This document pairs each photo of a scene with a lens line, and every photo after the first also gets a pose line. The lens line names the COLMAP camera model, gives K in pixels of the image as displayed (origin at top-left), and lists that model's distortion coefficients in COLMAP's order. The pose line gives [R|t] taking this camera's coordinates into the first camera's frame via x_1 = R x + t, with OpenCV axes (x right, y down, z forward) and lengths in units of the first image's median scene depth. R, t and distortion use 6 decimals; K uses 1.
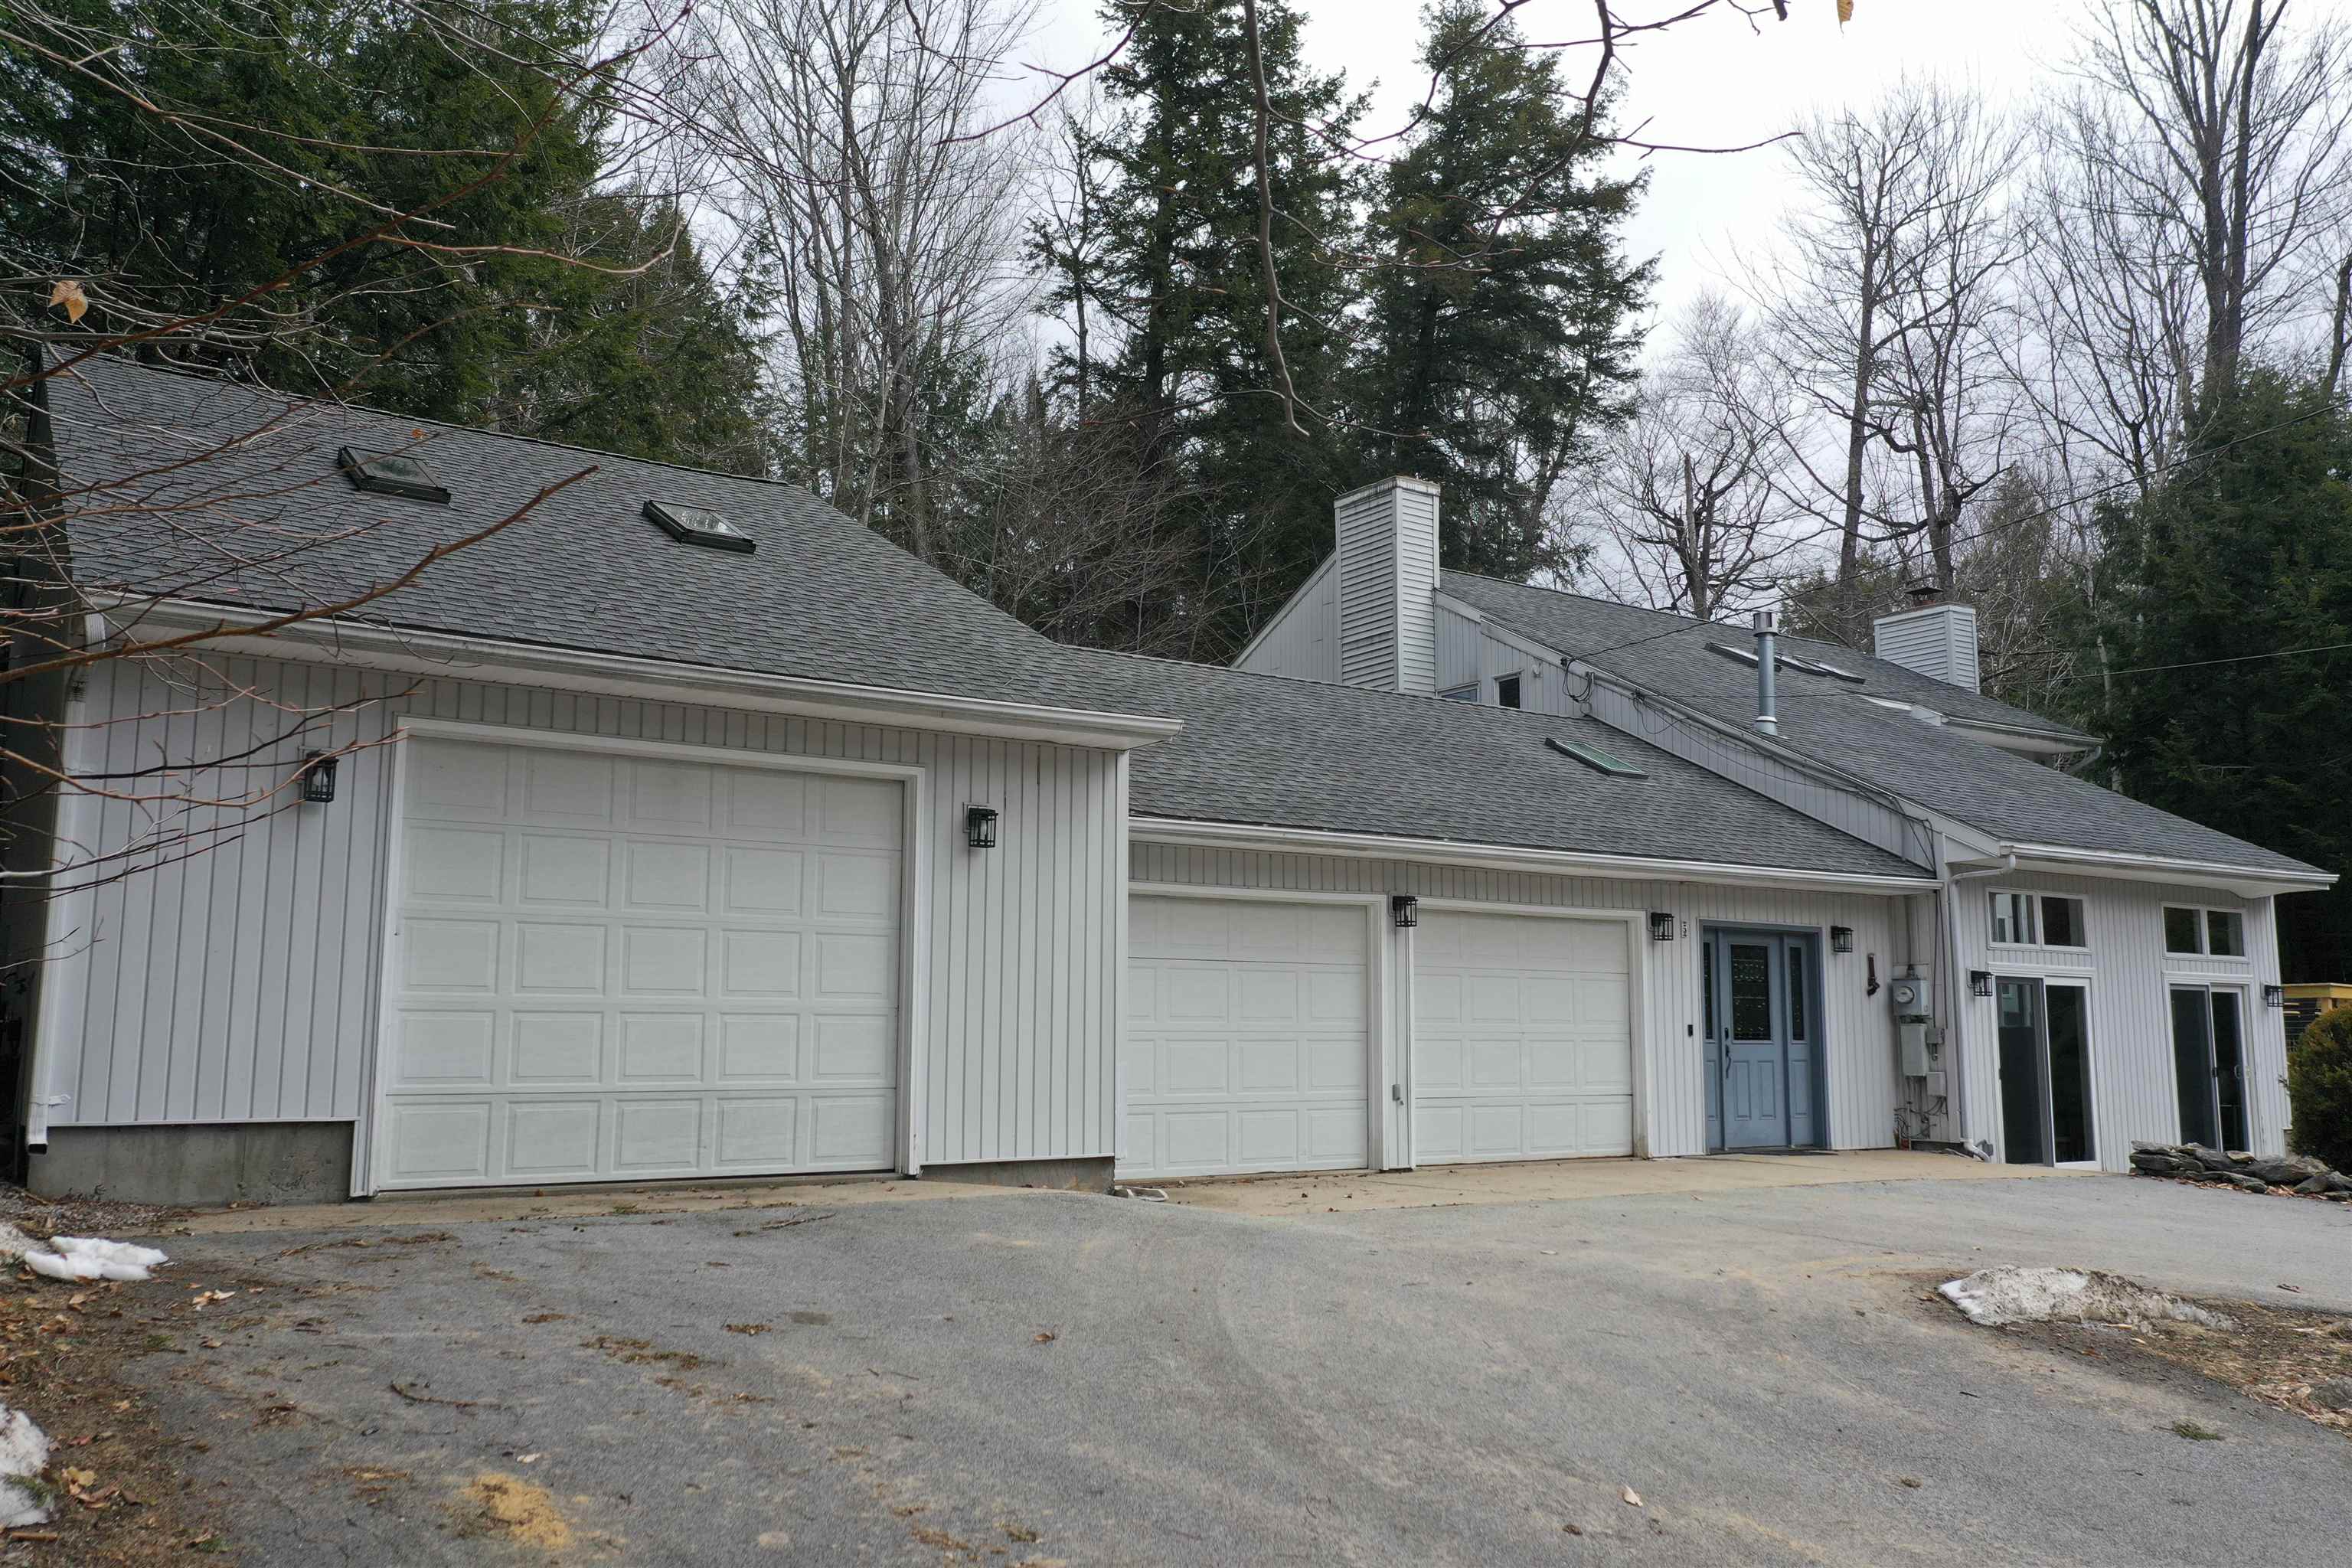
lens RADIAL K [[1897.0, 0, 1176.0], [0, 1897.0, 784.0], [0, 0, 1]] dist [0.013434, 0.004164]
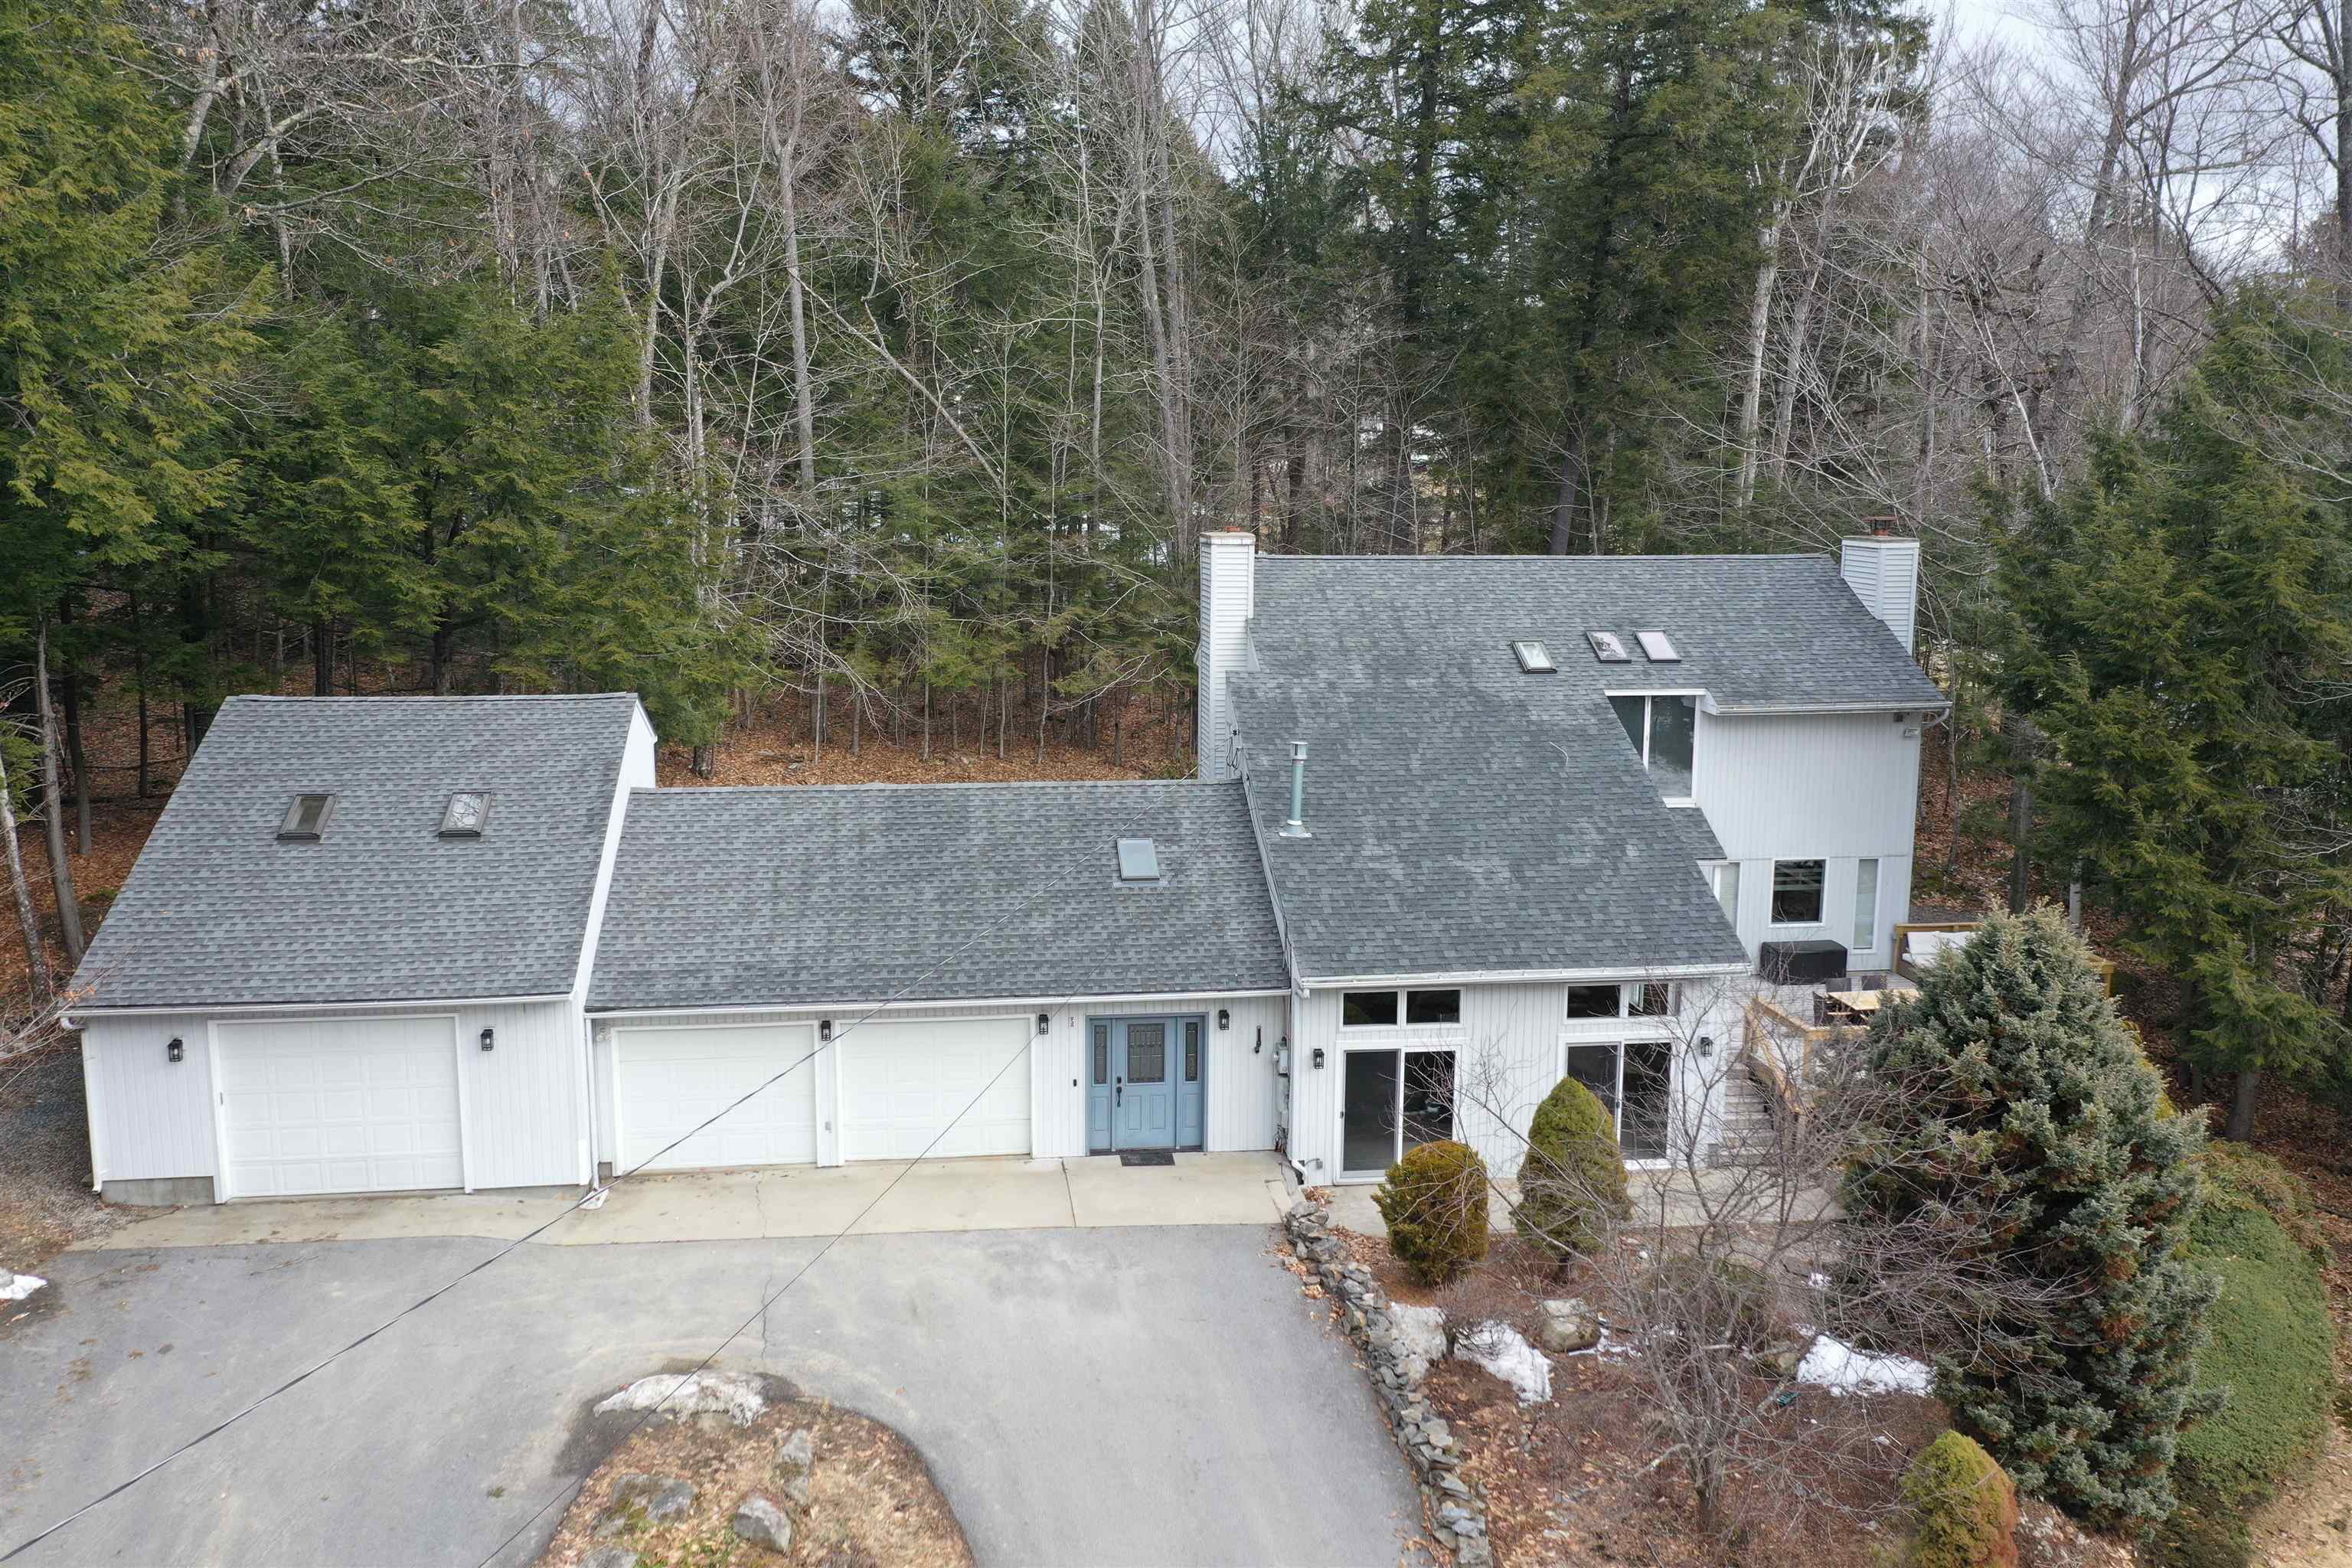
lens RADIAL K [[1897.0, 0, 1176.0], [0, 1897.0, 784.0], [0, 0, 1]] dist [0.013434, 0.004164]
pose [[0.875549, 0.082005, -0.476119, 1.042678], [0.069535, 0.953840, 0.292156, -0.546652], [0.478099, -0.288904, 0.829431, -0.198237]]
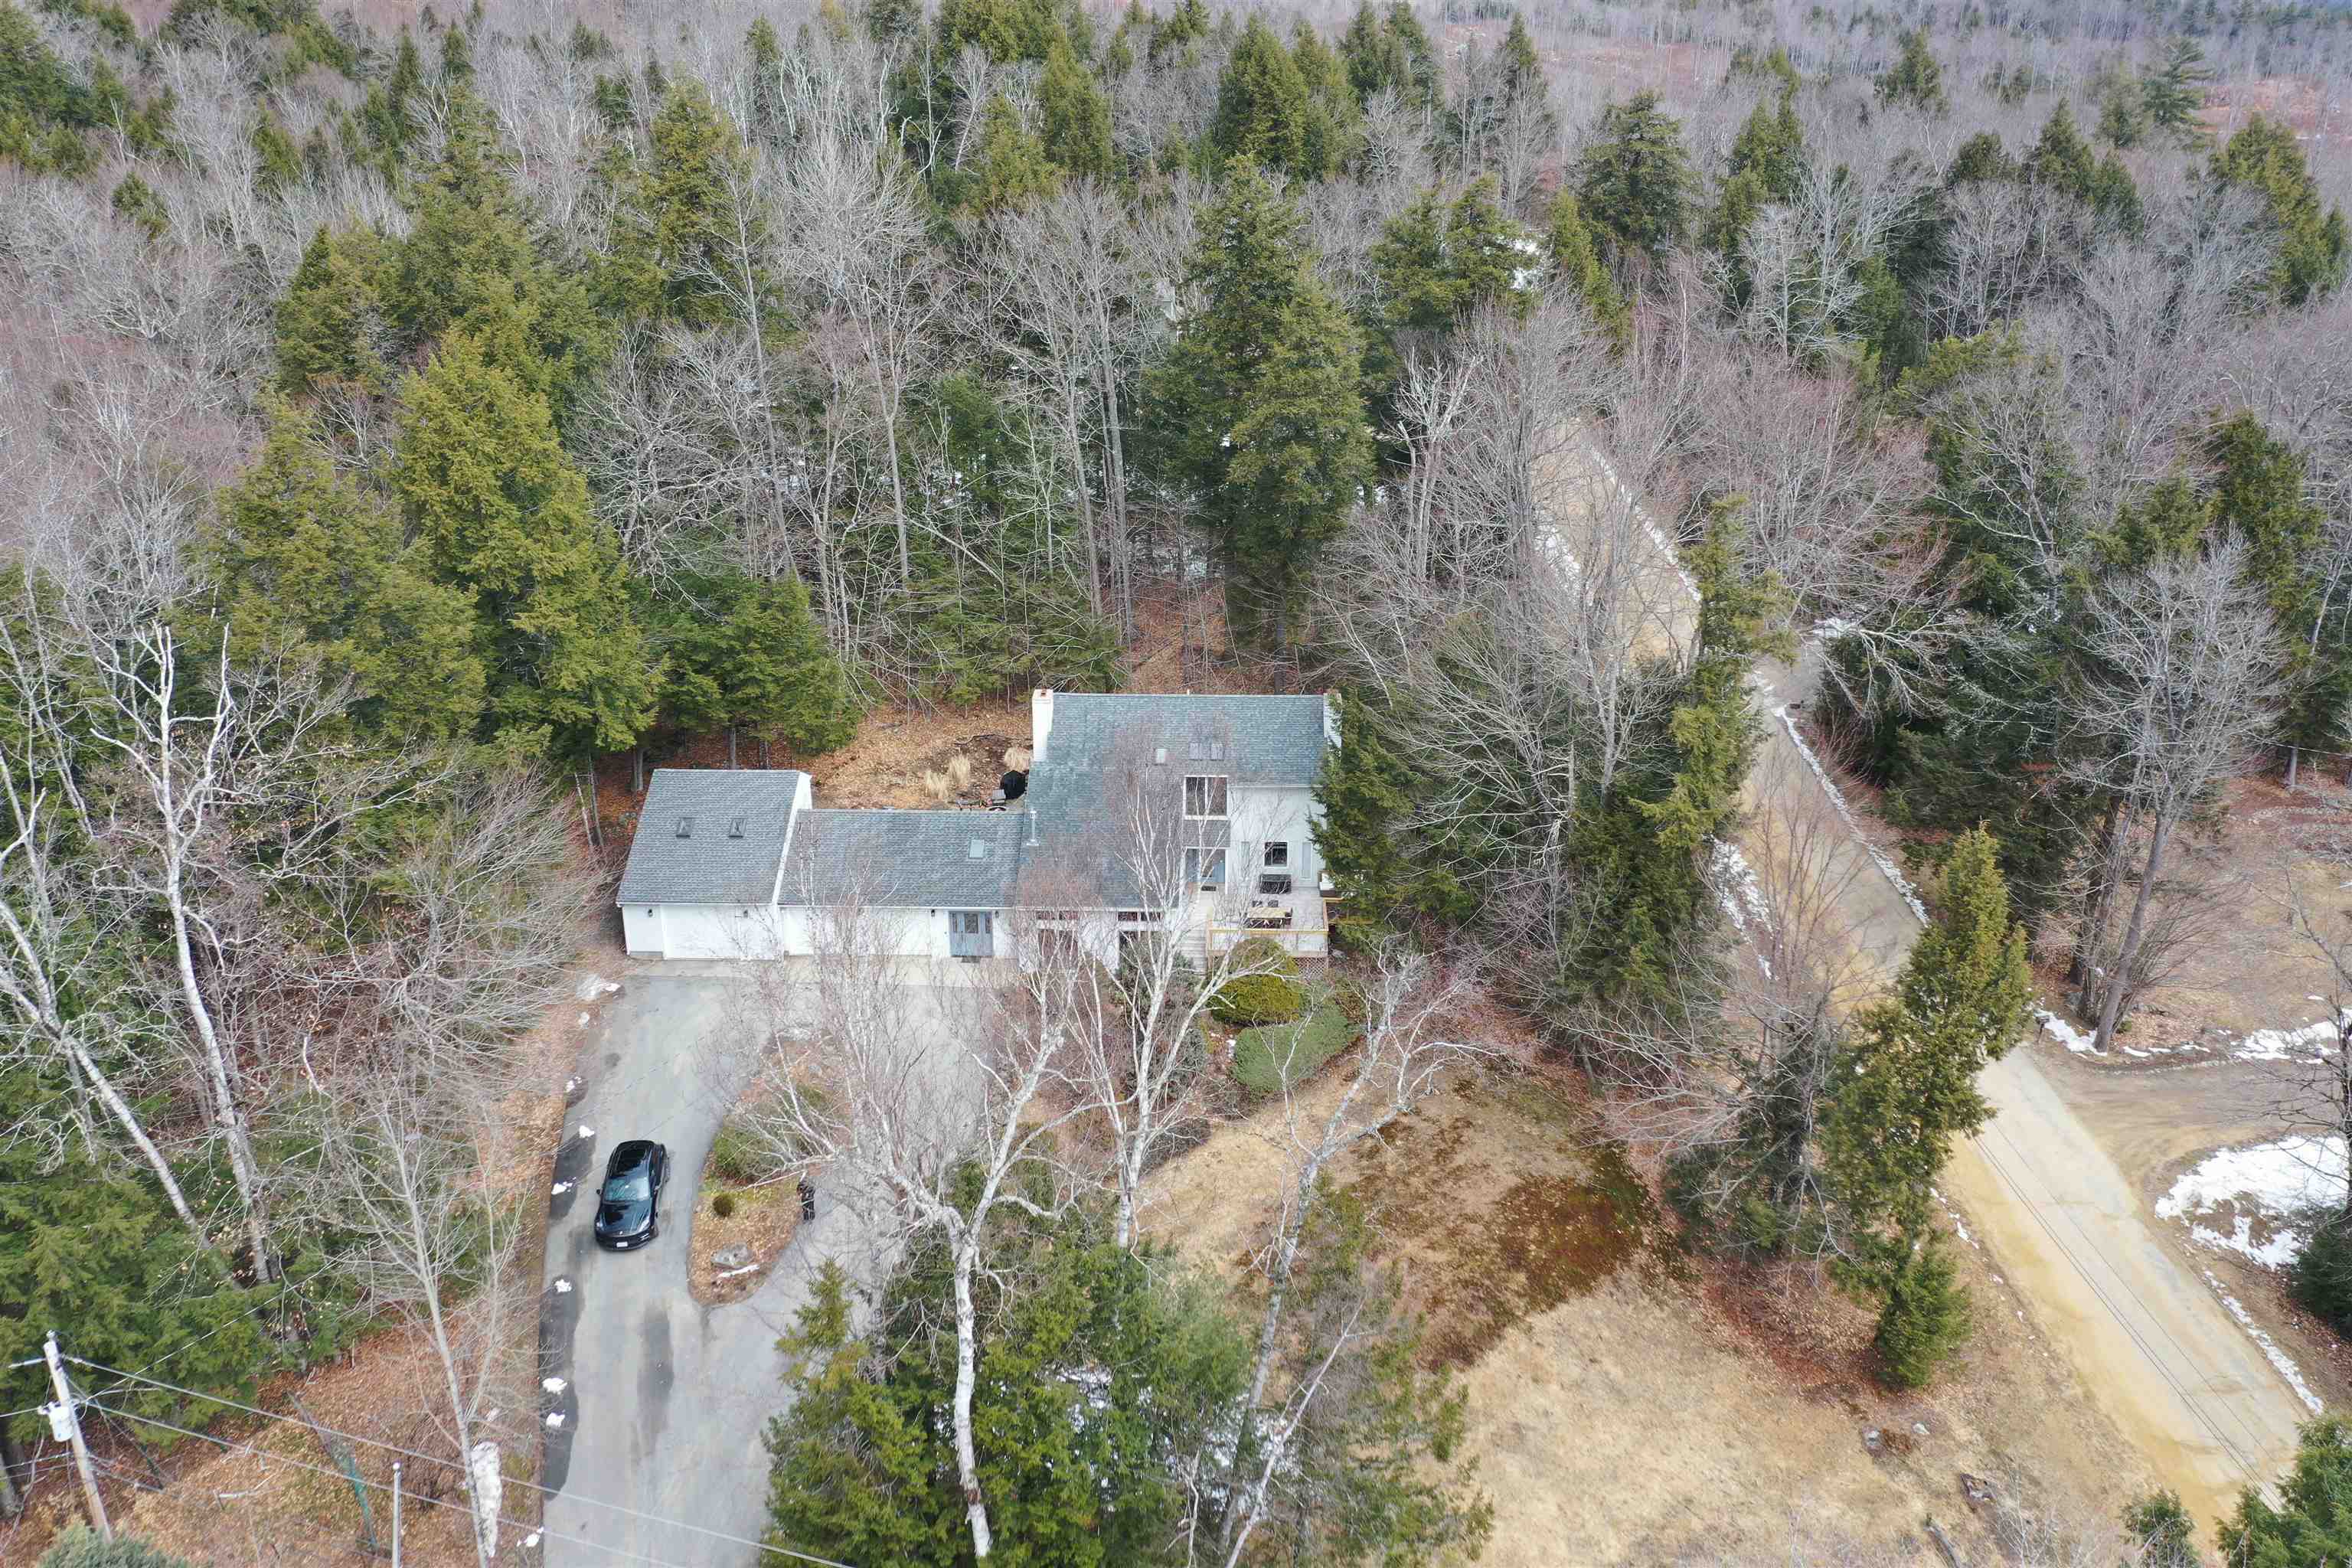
lens RADIAL K [[1894.5, 0, 1176.0], [0, 1894.5, 784.0], [0, 0, 1]] dist [0.017508, 0.007057]
pose [[0.772405, 0.233297, -0.590731, 3.145701], [0.107655, 0.868545, 0.483777, -2.206770], [0.625940, -0.437266, 0.645753, -1.353961]]
